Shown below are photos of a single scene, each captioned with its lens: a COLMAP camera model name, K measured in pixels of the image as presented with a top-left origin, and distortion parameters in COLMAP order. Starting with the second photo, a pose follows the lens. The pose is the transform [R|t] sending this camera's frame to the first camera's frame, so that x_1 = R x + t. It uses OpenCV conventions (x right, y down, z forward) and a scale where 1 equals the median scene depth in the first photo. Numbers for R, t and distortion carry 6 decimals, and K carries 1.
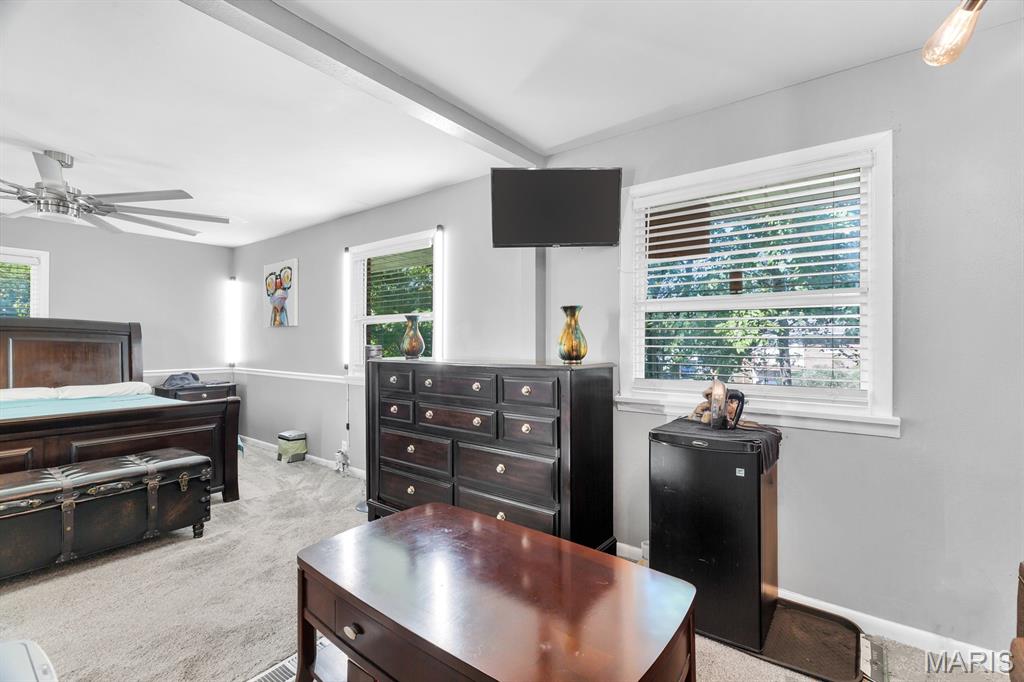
lens RADIAL K [[465.9, 0, 512.8], [0, 465.9, 336.6], [0, 0, 1]] dist [0.003085, 0.000393]
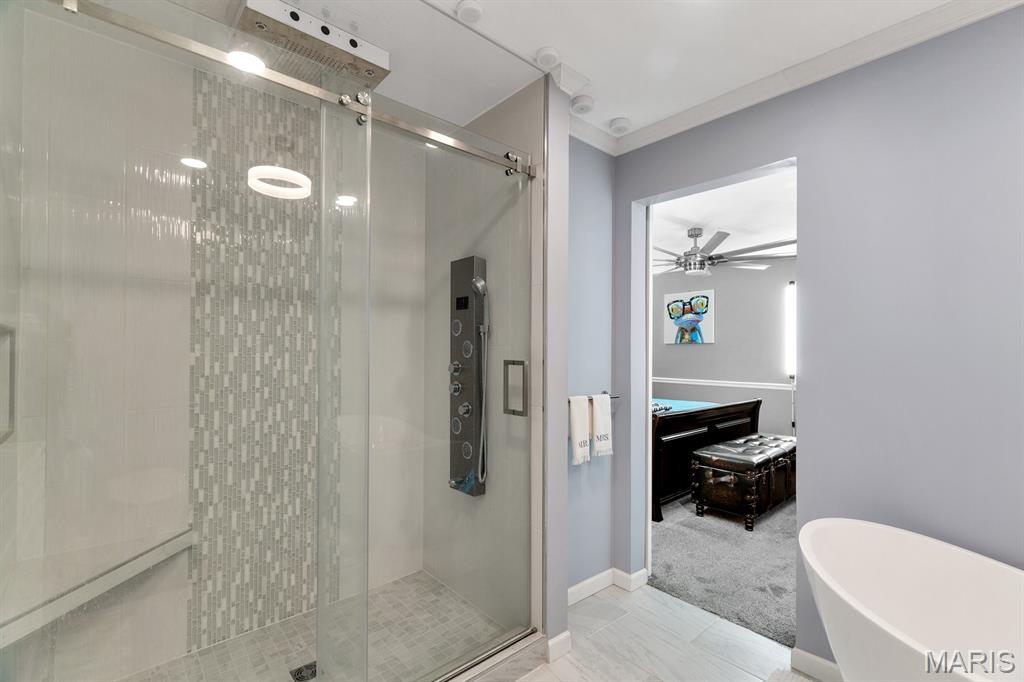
lens RADIAL K [[465.9, 0, 511.1], [0, 465.9, 341.5], [0, 0, 1]] dist [0.003085, 0.000393]
pose [[0.978564, 0.001368, -0.205938, -0.834997], [-0.003997, 0.999916, -0.012351, -0.011278], [0.205904, 0.012909, 0.978487, -0.376473]]
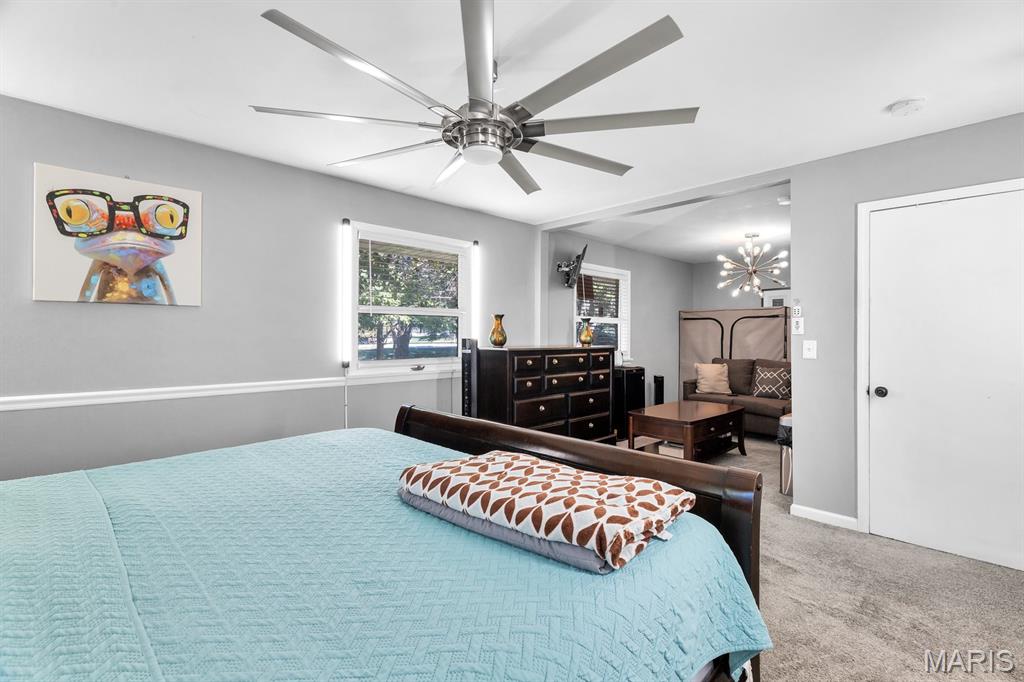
lens RADIAL K [[465.9, 0, 511.6], [0, 465.9, 341.0], [0, 0, 1]] dist [0.003085, 0.000393]
pose [[0.146433, -0.001138, 0.989220, -1.120376], [-0.004879, 0.999986, 0.001873, 0.020005], [-0.989209, -0.005101, 0.146426, 0.591819]]
